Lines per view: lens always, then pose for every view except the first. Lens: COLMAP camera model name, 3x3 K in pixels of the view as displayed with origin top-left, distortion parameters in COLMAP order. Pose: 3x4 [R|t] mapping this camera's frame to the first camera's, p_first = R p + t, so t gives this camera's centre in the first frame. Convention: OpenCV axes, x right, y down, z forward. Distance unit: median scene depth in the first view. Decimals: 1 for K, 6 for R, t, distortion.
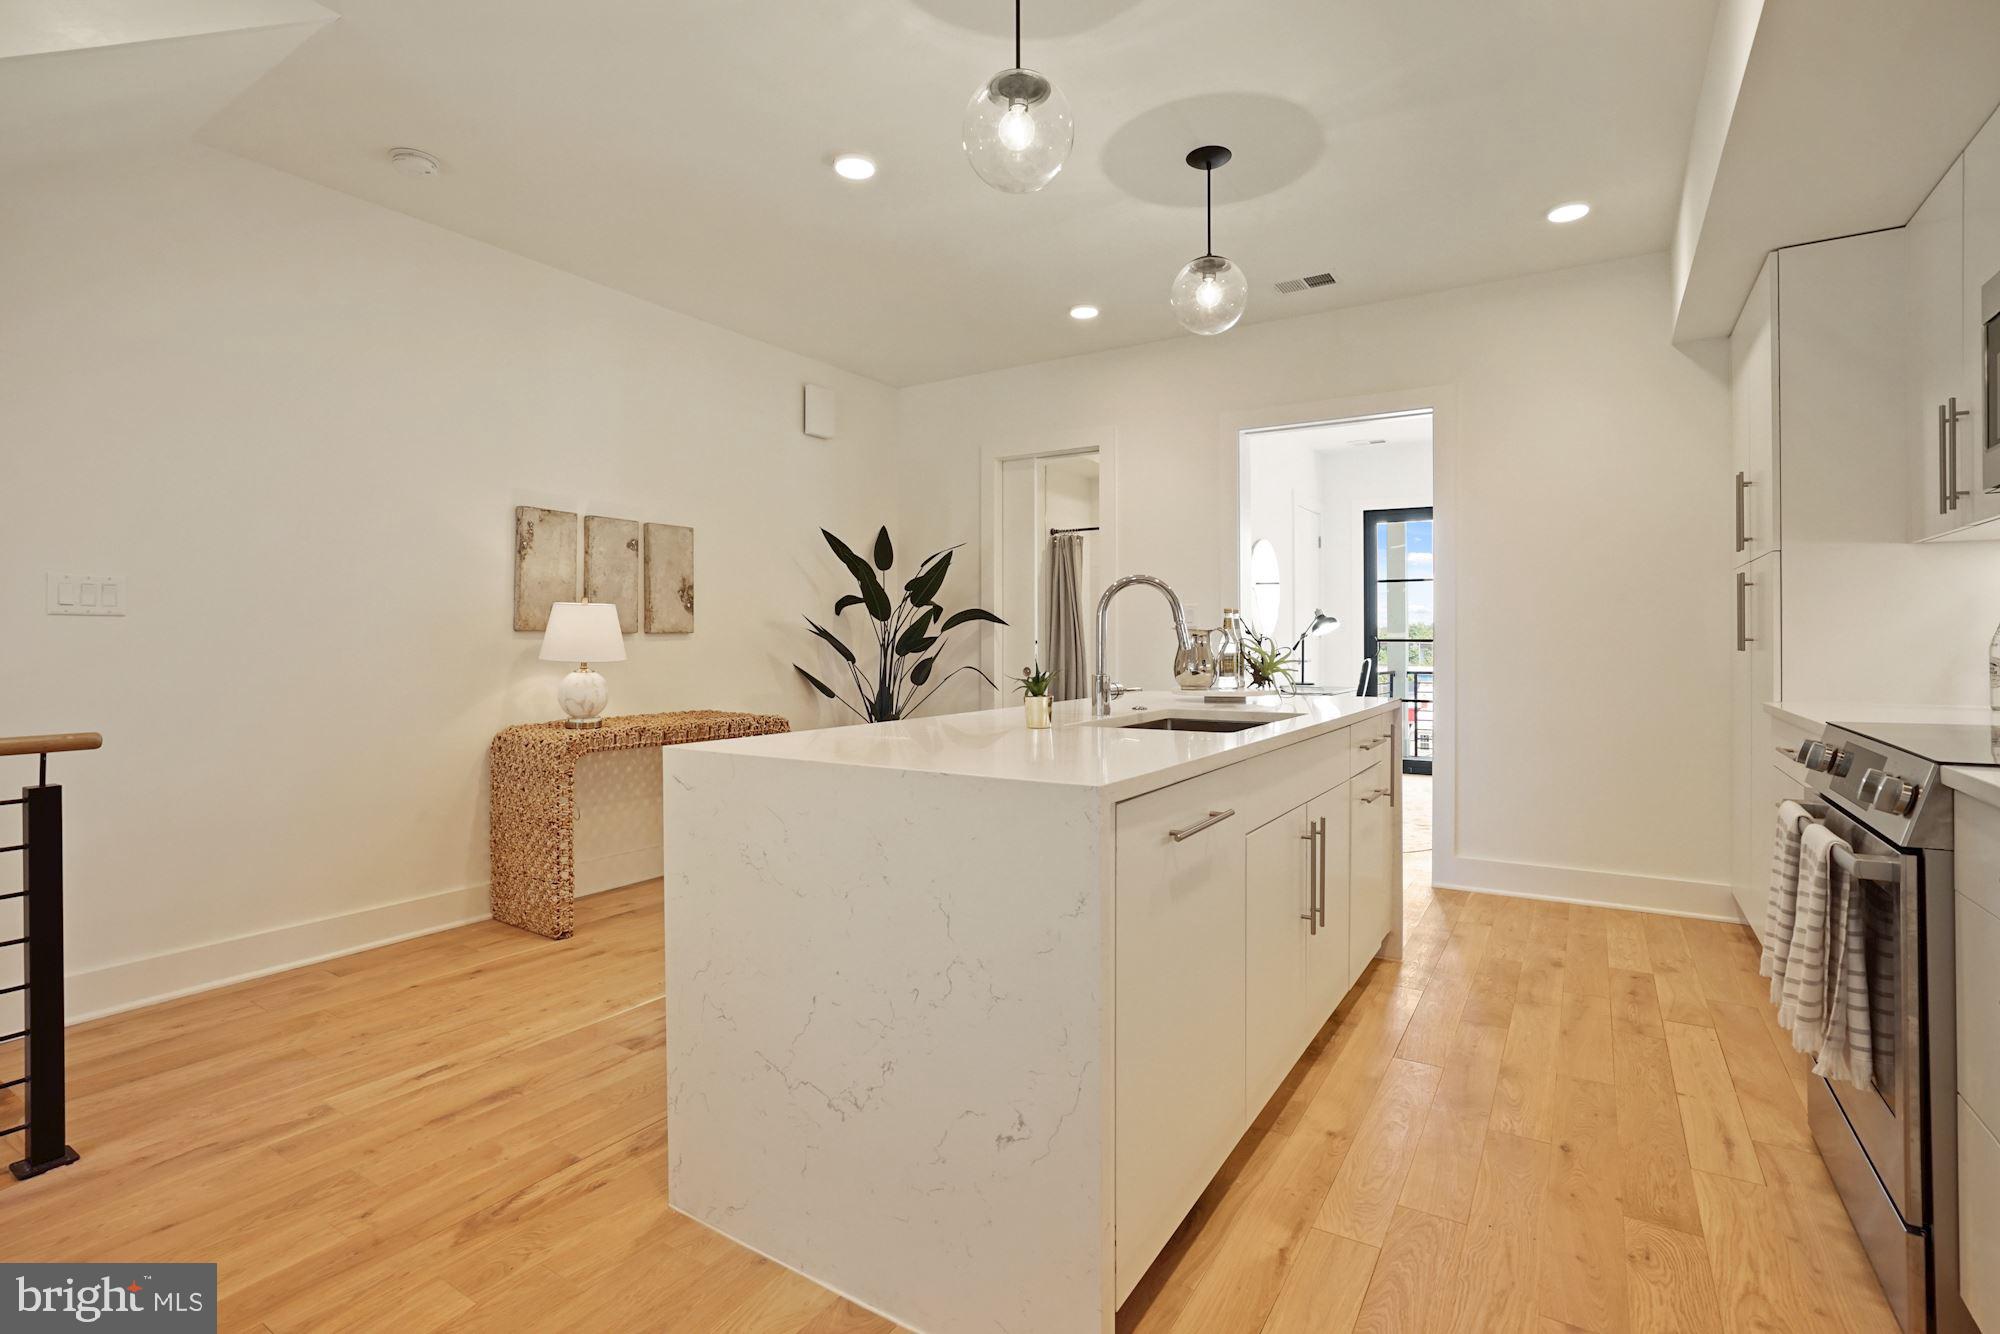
lens RADIAL K [[938.7, 0, 1005.2], [0, 938.7, 642.1], [0, 0, 1]] dist [-0.025072, 0.020051]
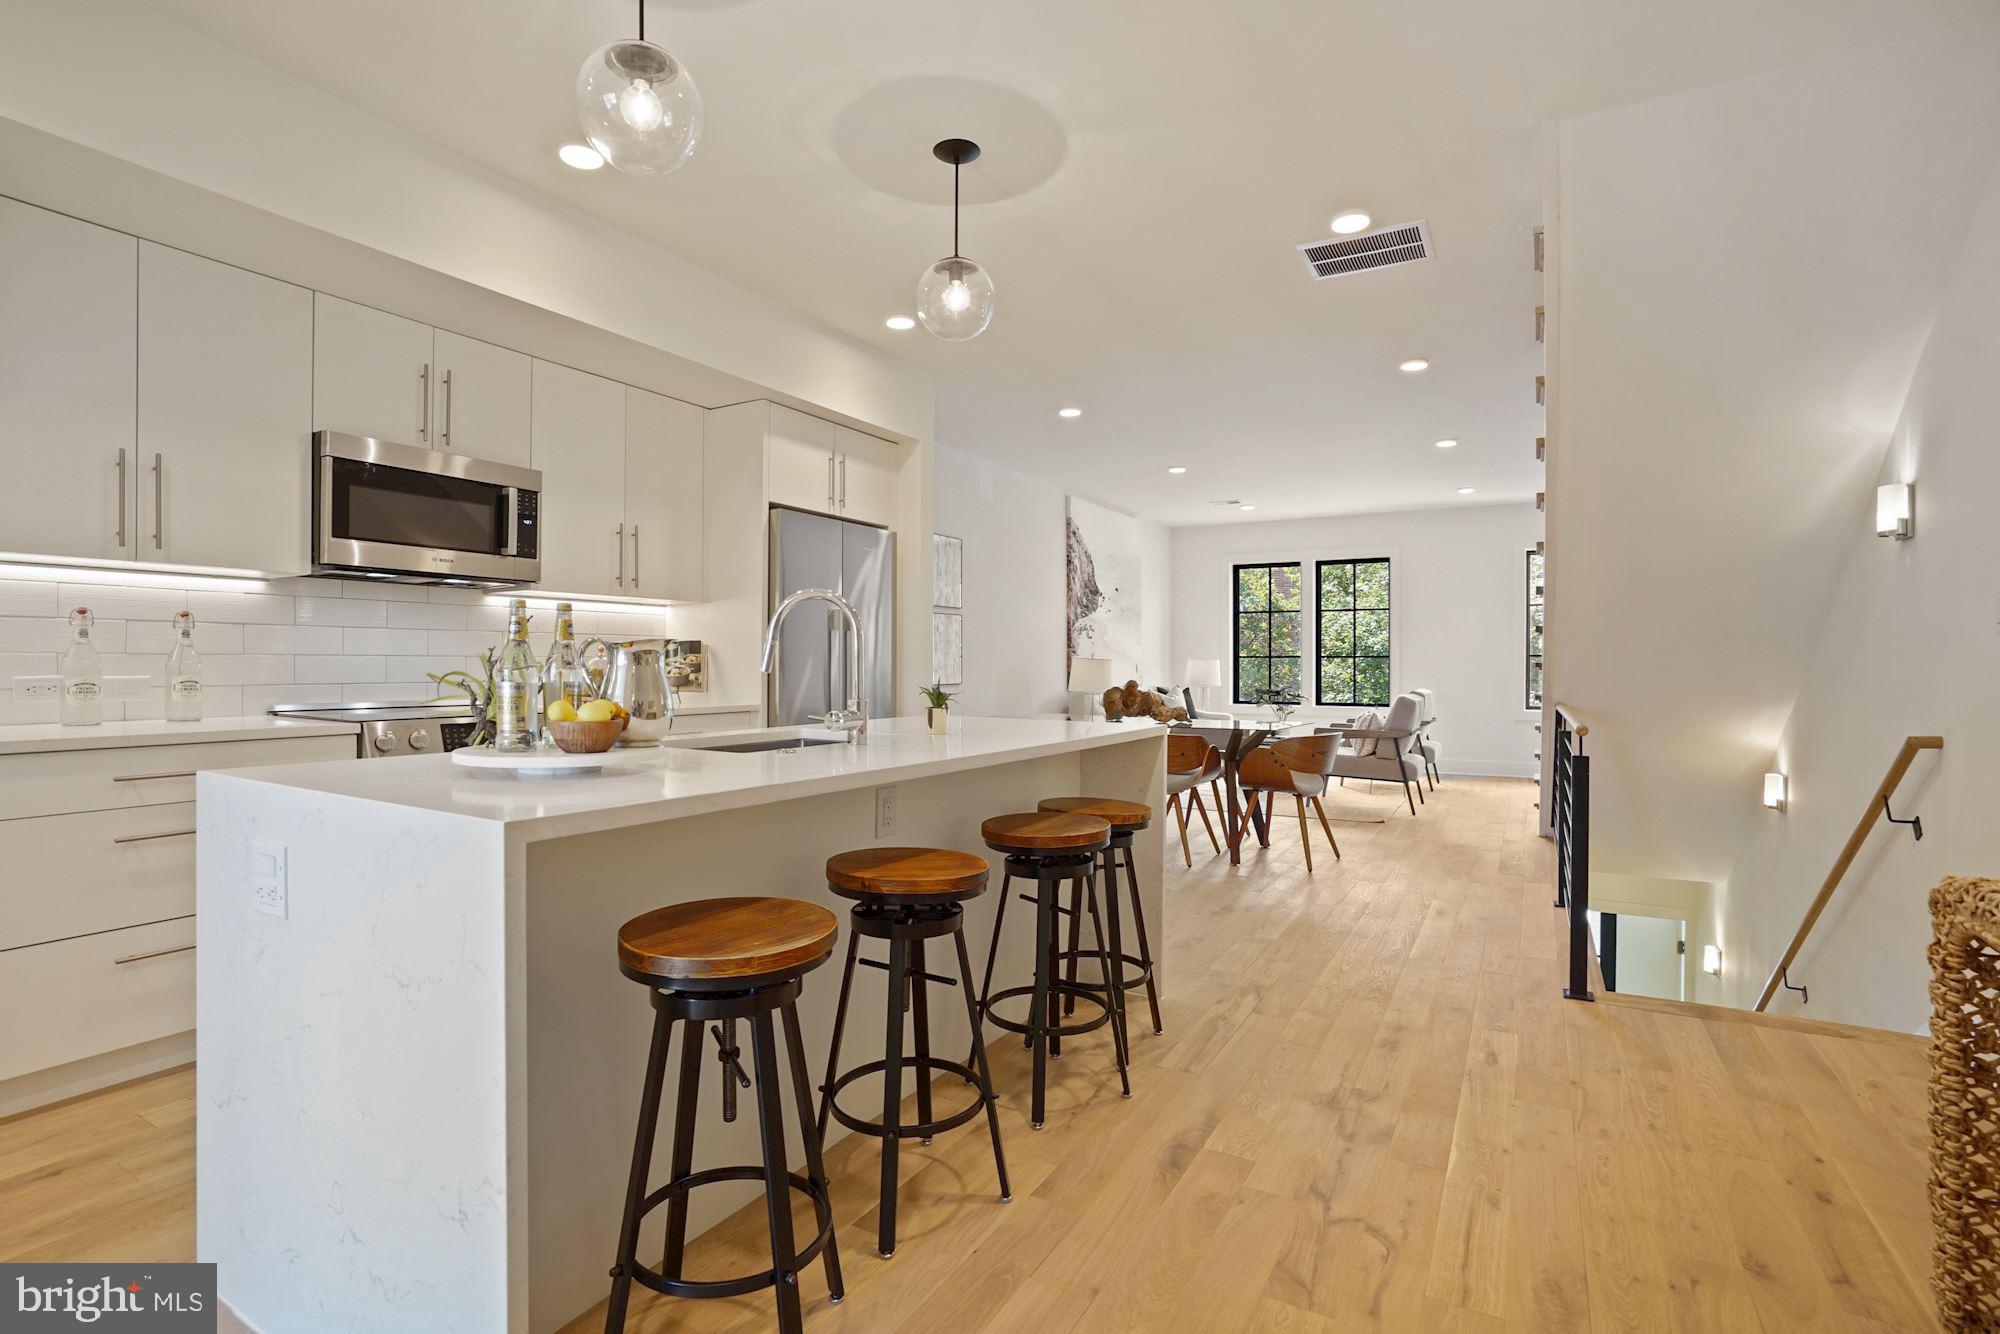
lens RADIAL K [[950.1, 0, 1011.6], [0, 950.1, 688.7], [0, 0, 1]] dist [-0.002032, -0.000008]
pose [[-0.998587, 0.000665, -0.053141, 0.006022], [-0.000771, 0.999635, 0.027010, -0.000615], [0.053140, 0.027013, -0.998222, 2.427110]]
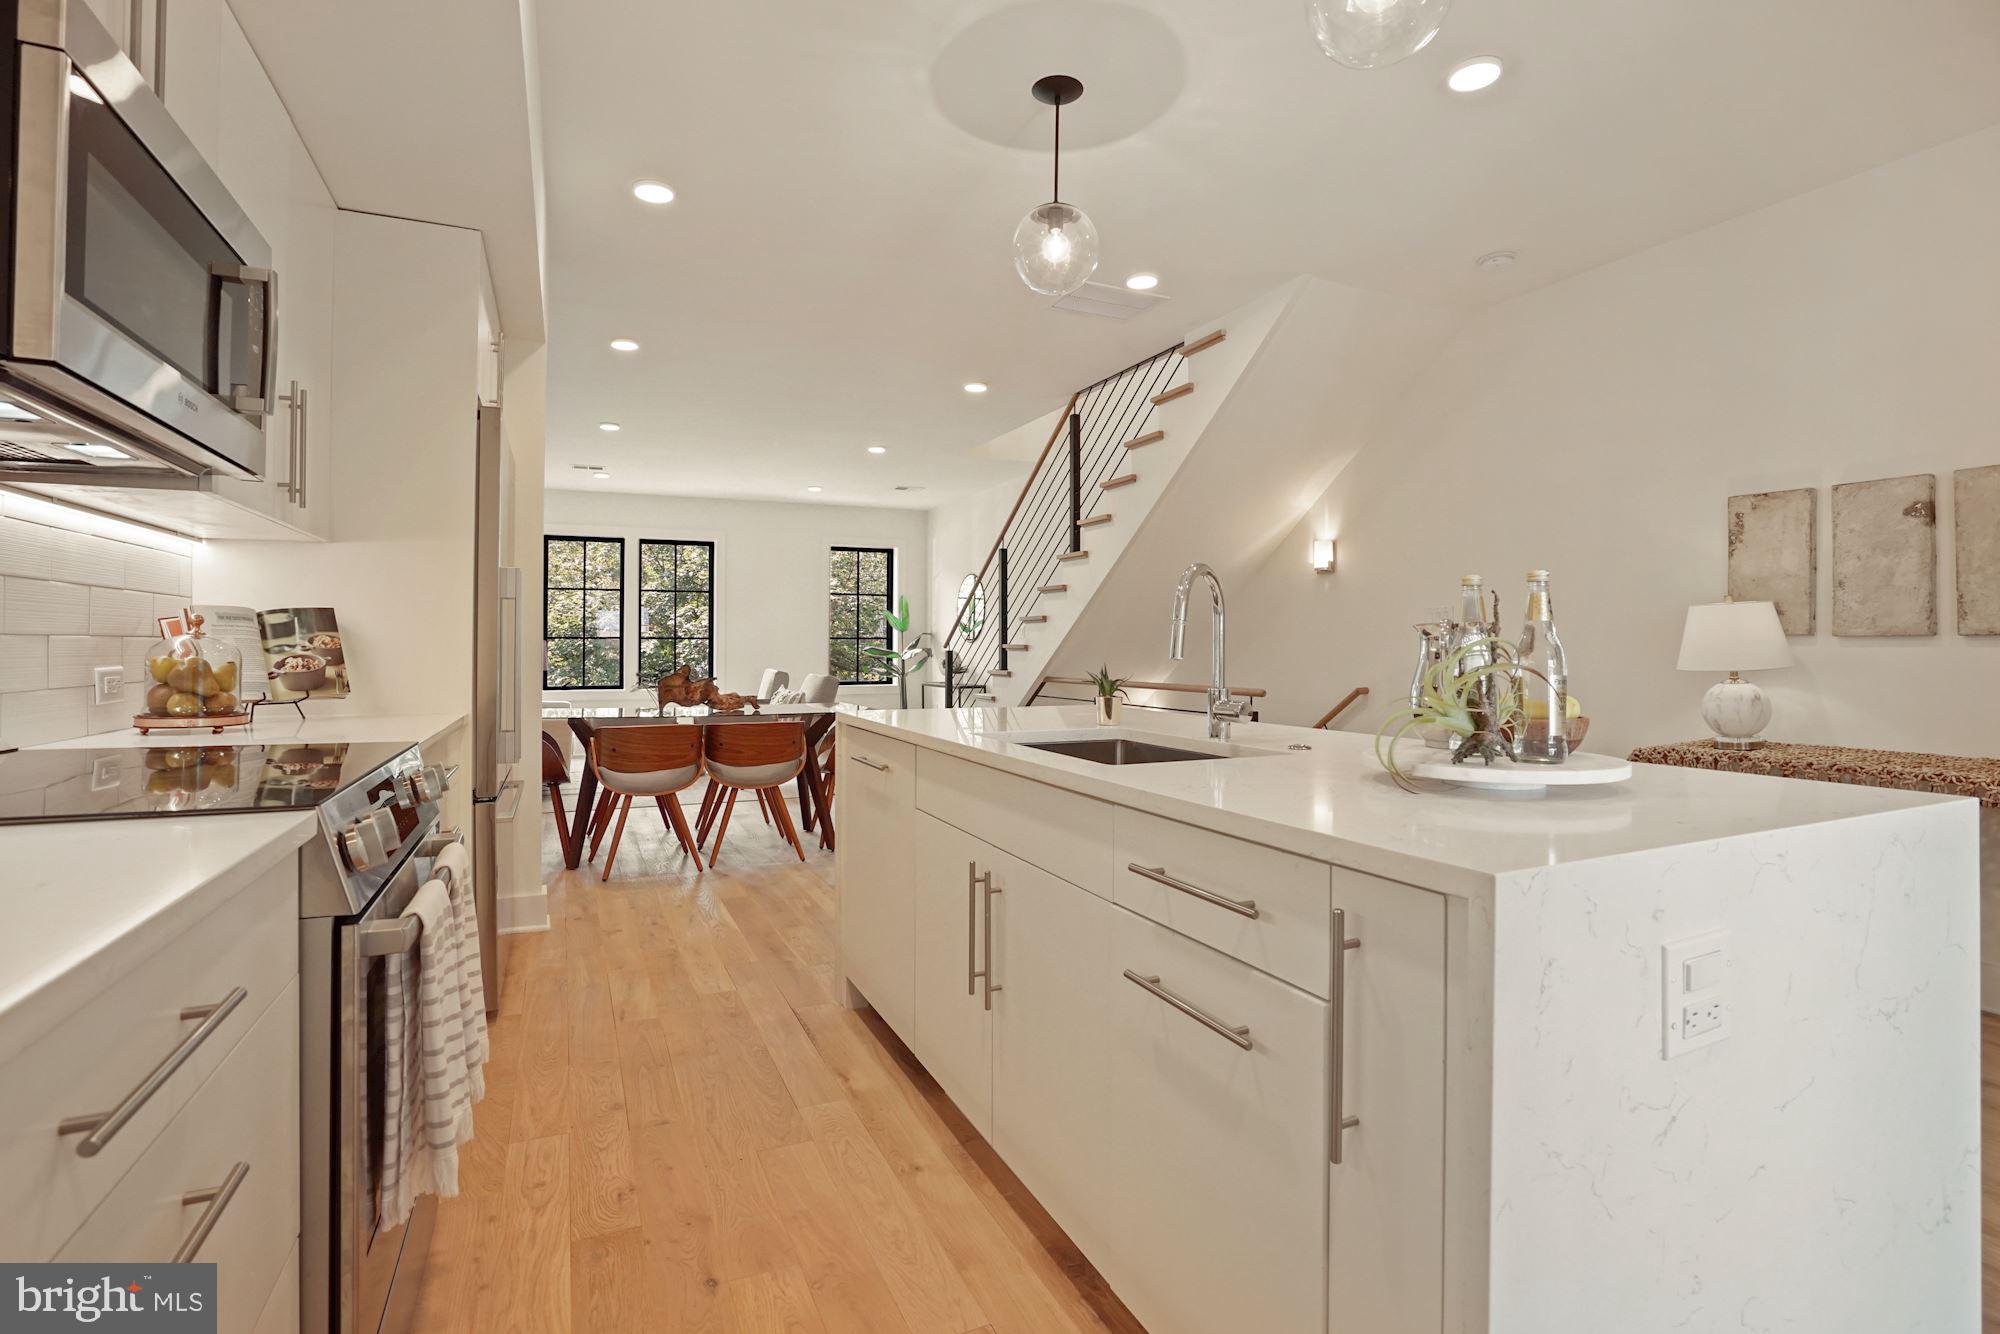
lens RADIAL K [[938.7, 0, 1005.2], [0, 938.7, 642.1], [0, 0, 1]] dist [-0.025072, 0.020051]
pose [[-0.537187, -0.002480, -0.843459, 1.123412], [-0.000599, 0.999997, -0.002558, -0.004758], [0.843463, -0.000869, -0.537187, 1.615984]]
